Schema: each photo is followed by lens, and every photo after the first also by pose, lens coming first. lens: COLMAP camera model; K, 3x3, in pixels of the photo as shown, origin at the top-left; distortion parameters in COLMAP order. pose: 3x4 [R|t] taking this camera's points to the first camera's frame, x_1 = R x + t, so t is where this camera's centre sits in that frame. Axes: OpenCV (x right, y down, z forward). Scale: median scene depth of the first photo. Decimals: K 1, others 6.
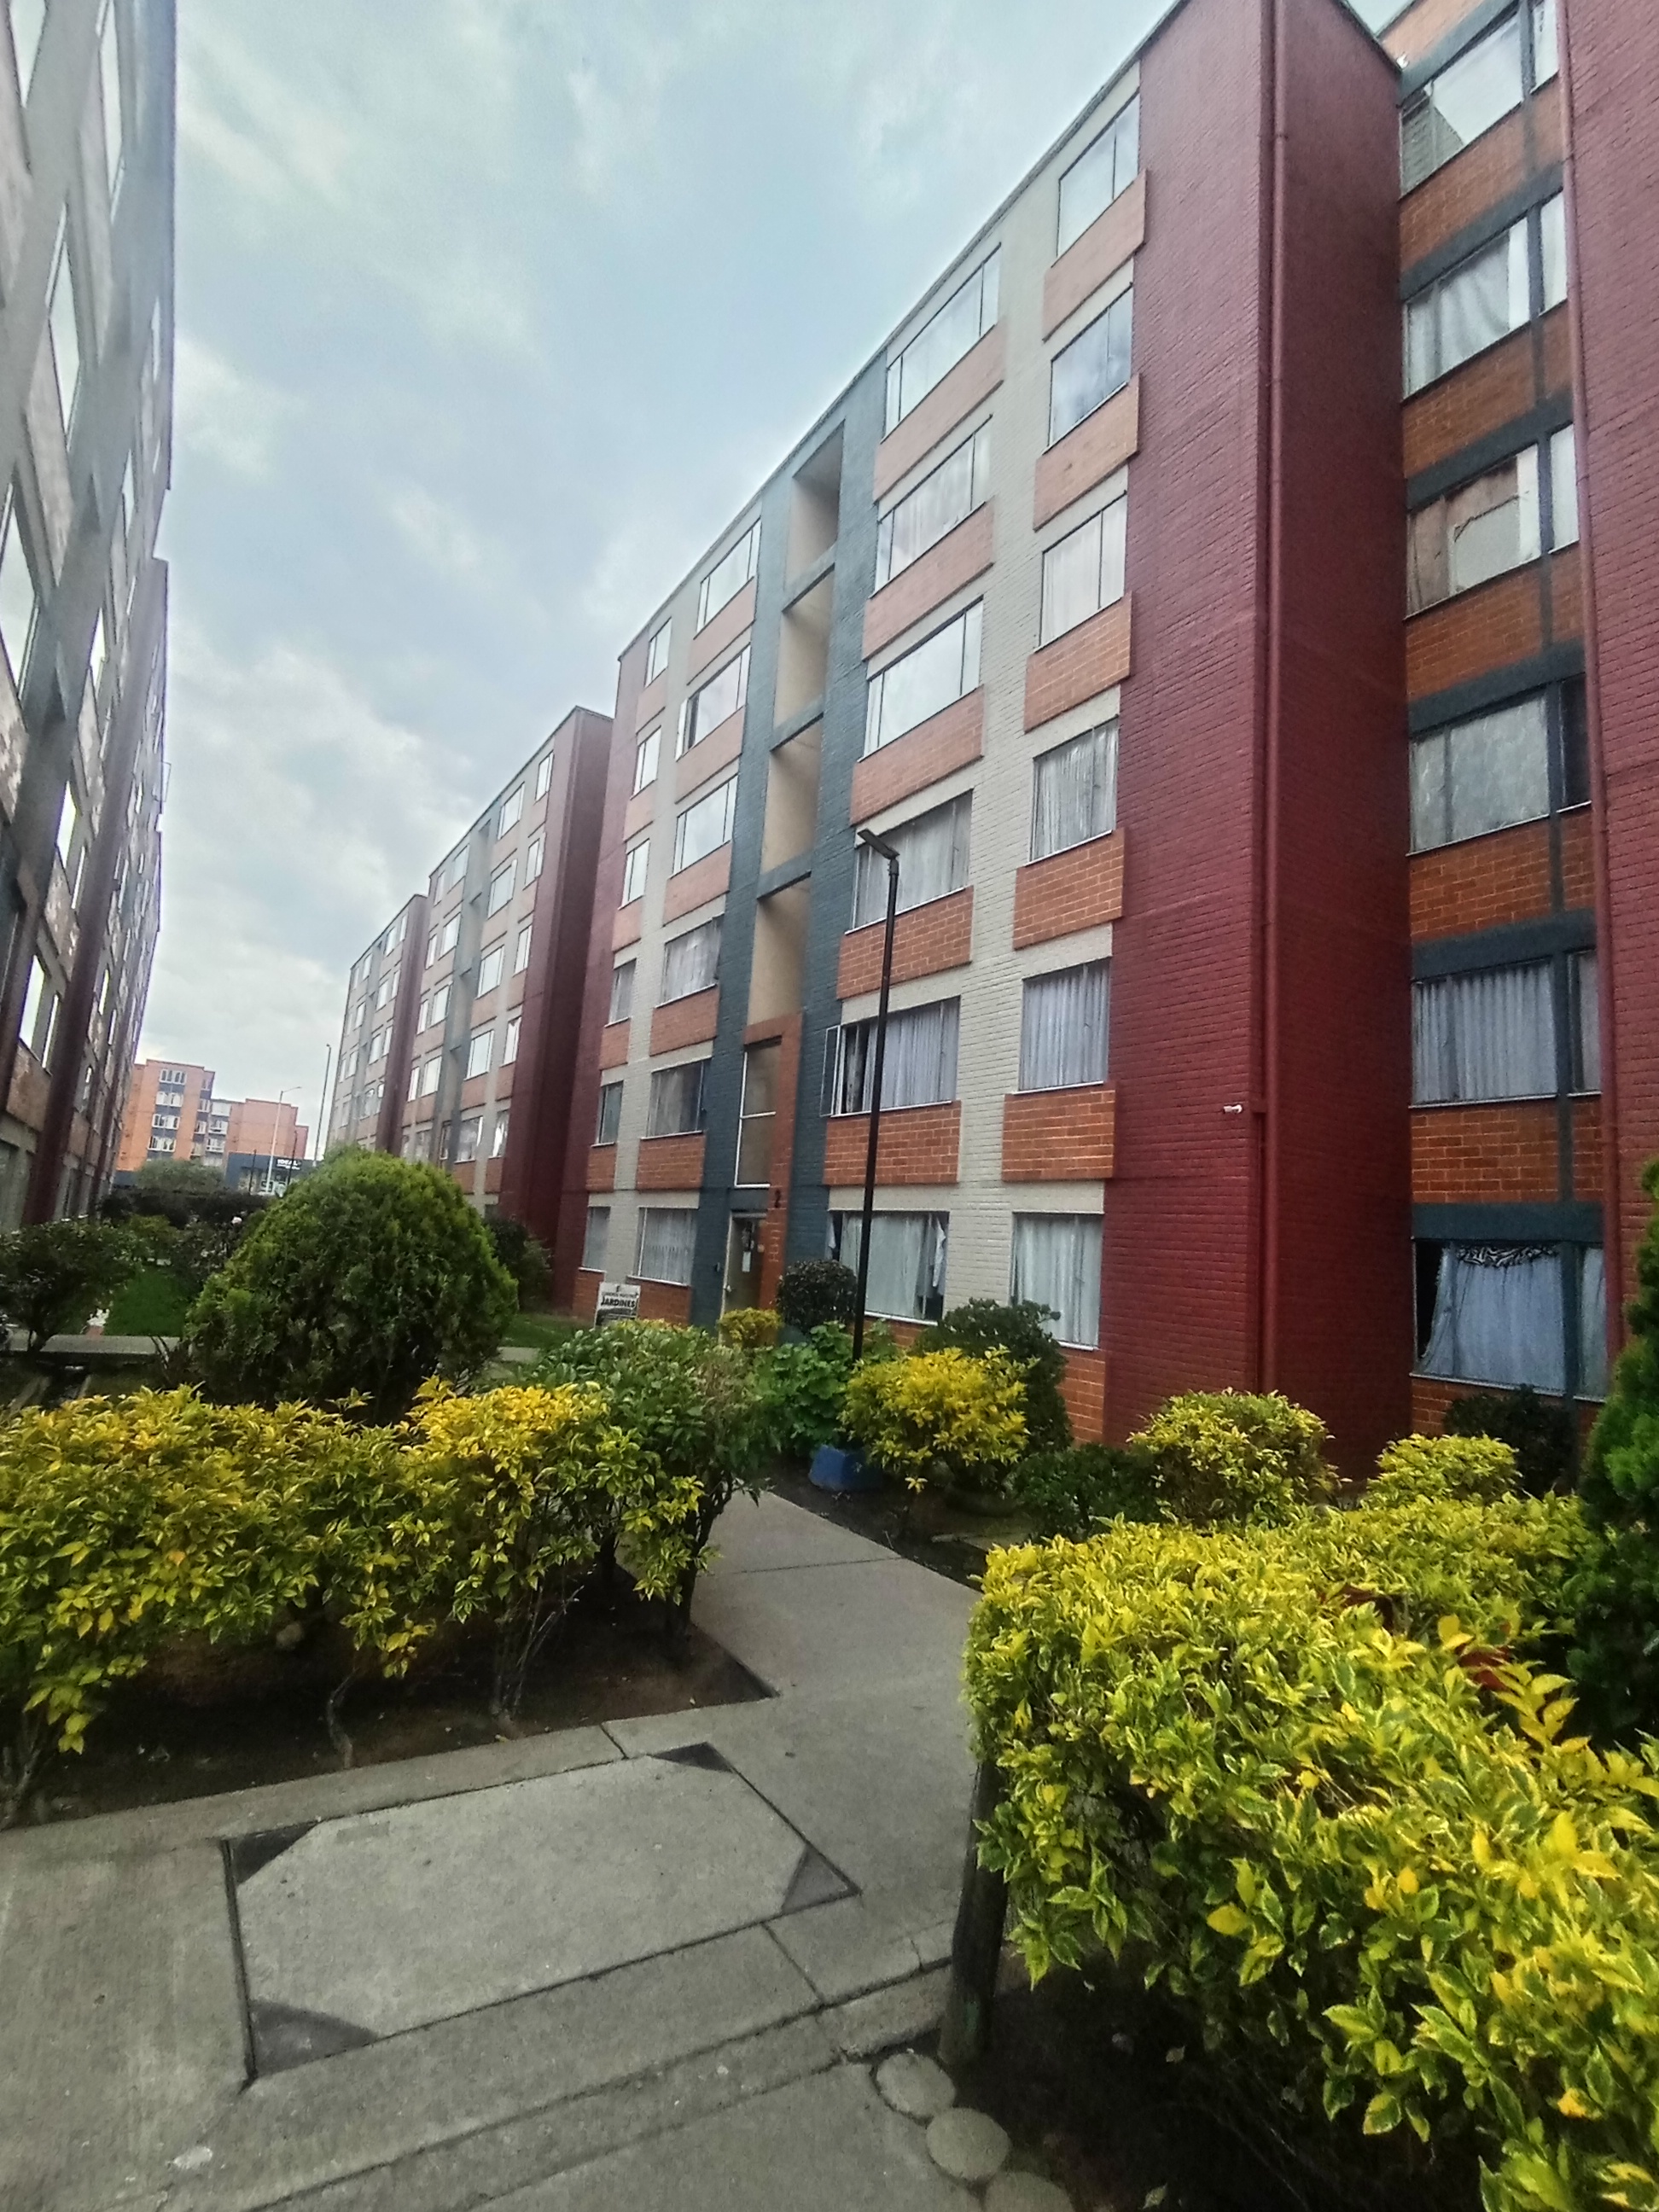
lens RADIAL K [[1052.9, 0, 831.0], [0, 1052.9, 1103.3], [0, 0, 1]] dist [-0.000816, -0.000778]
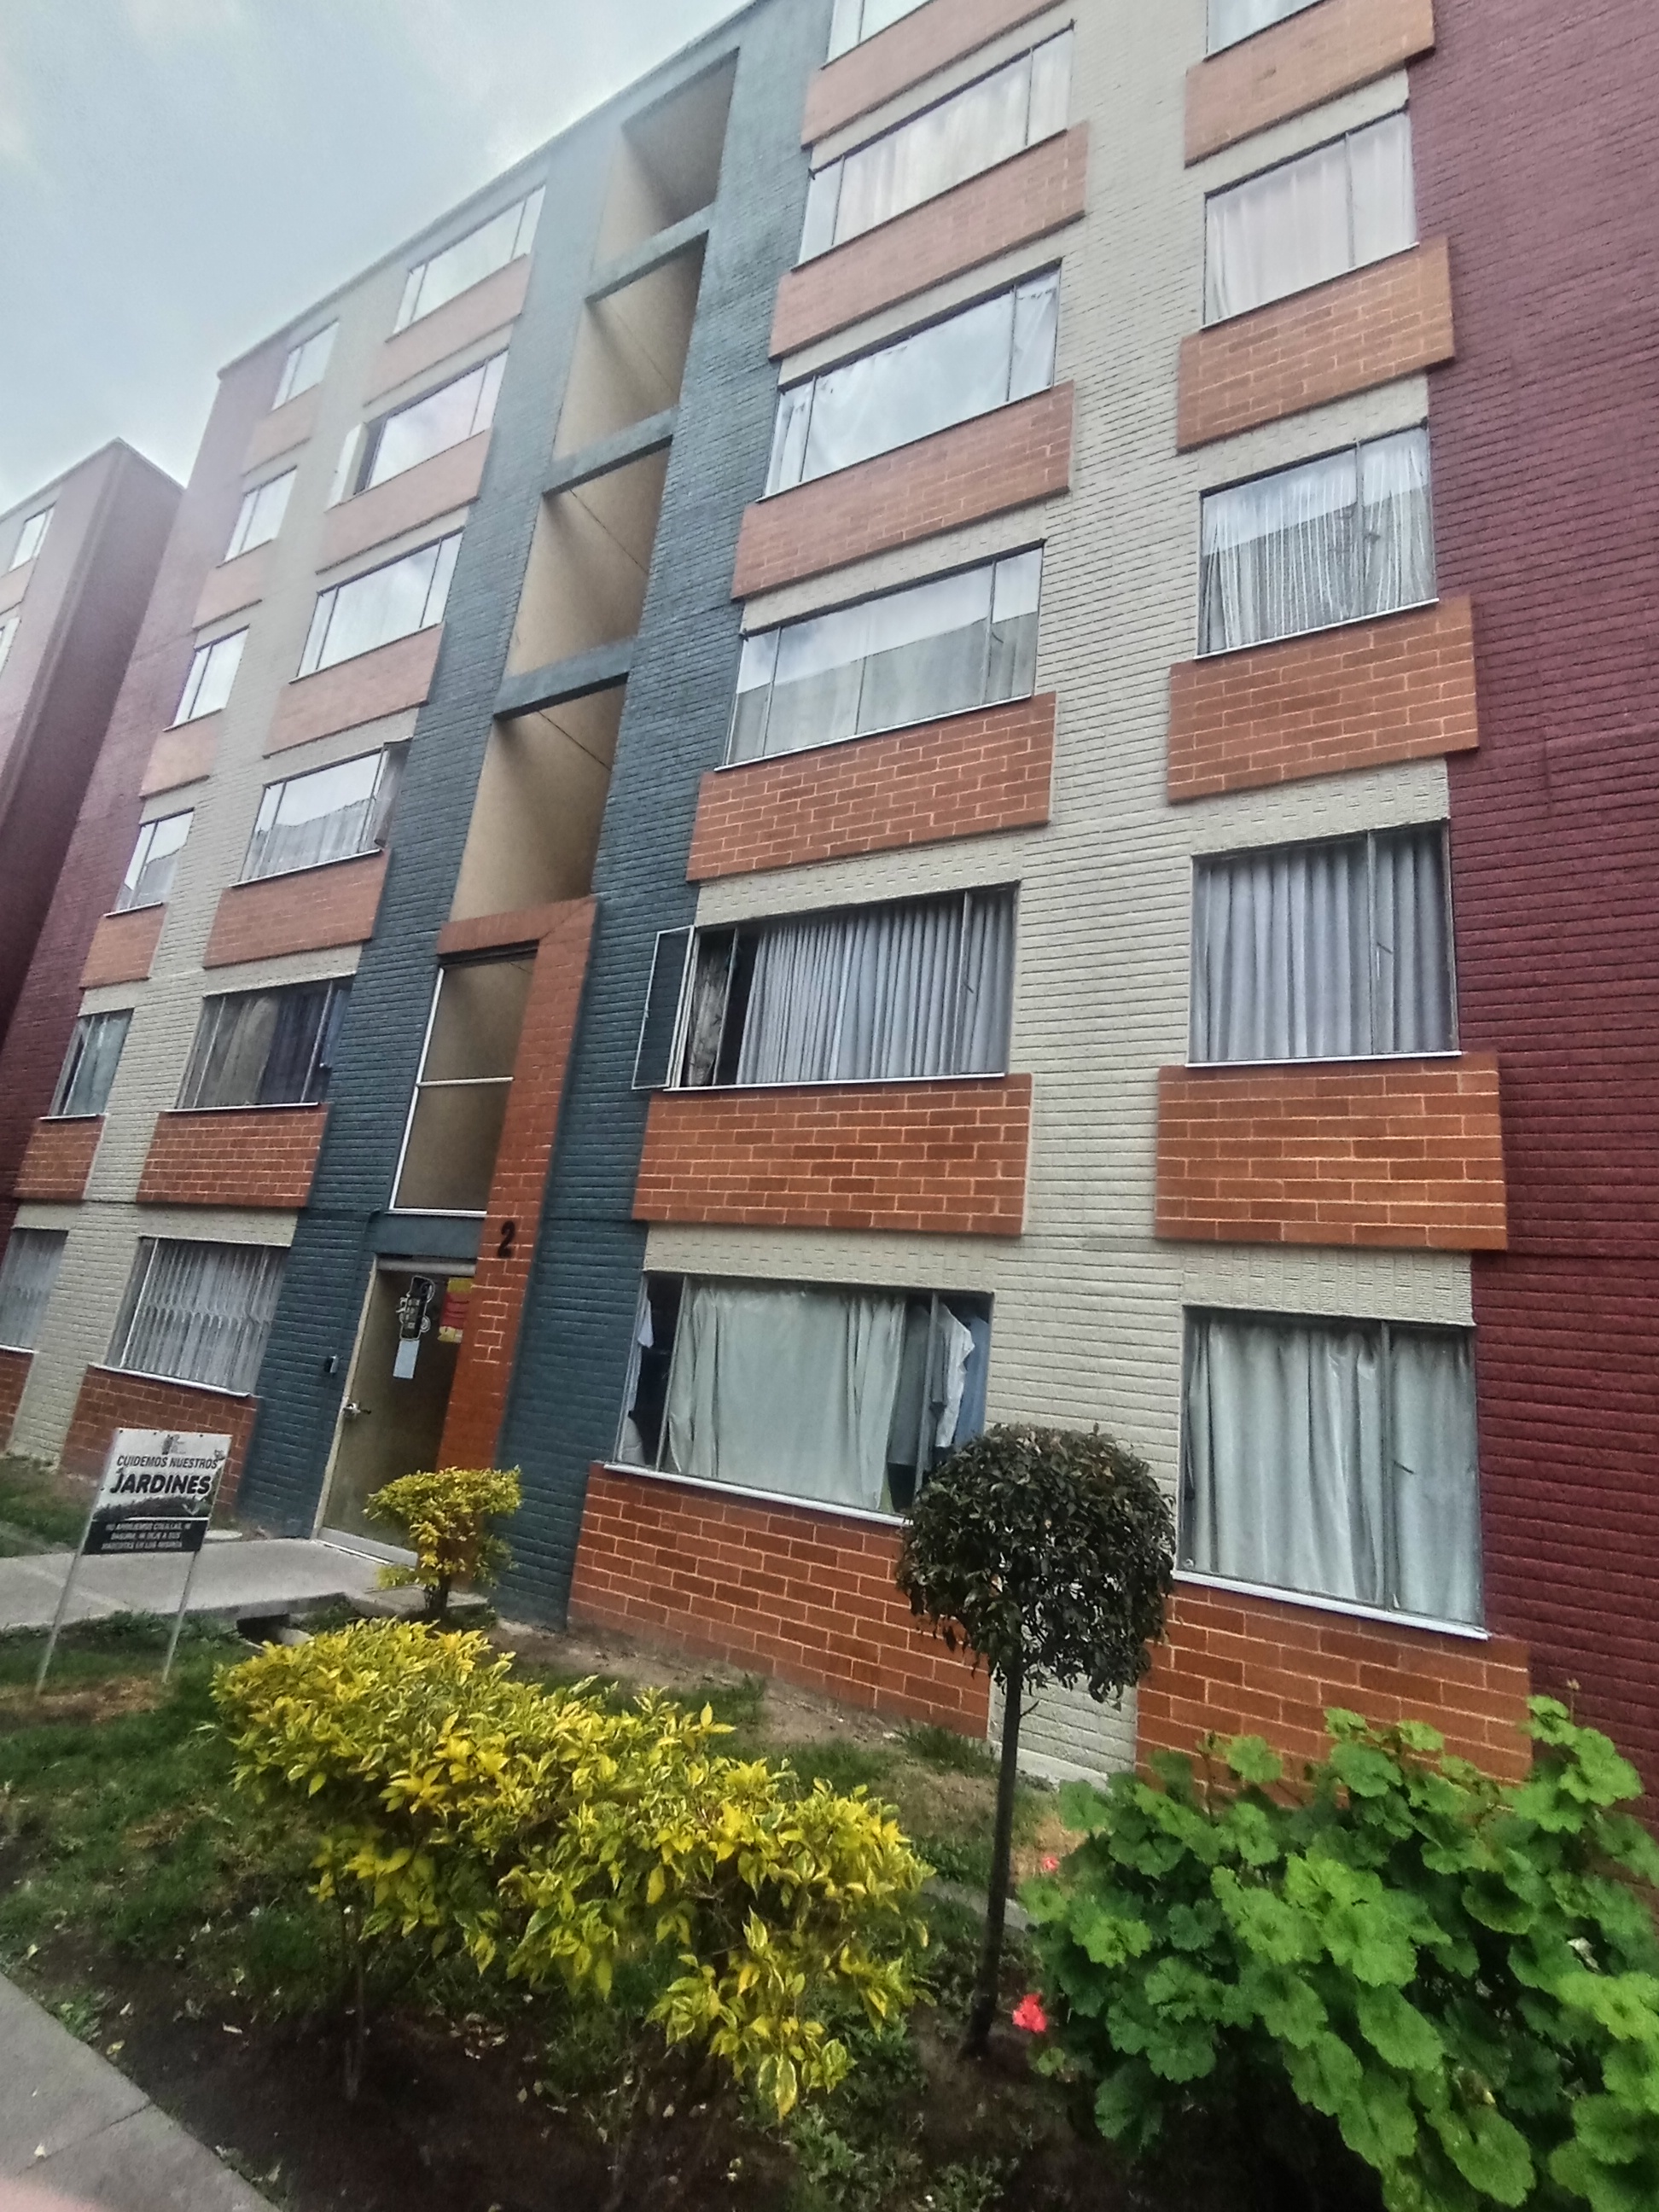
lens RADIAL K [[1052.9, 0, 825.1], [0, 1052.9, 1097.3], [0, 0, 1]] dist [-0.000816, -0.000778]
pose [[0.891480, 0.140554, 0.430707, -0.157347], [-0.109961, 0.989360, -0.095263, 0.058536], [-0.439514, 0.037564, 0.897450, 0.508922]]
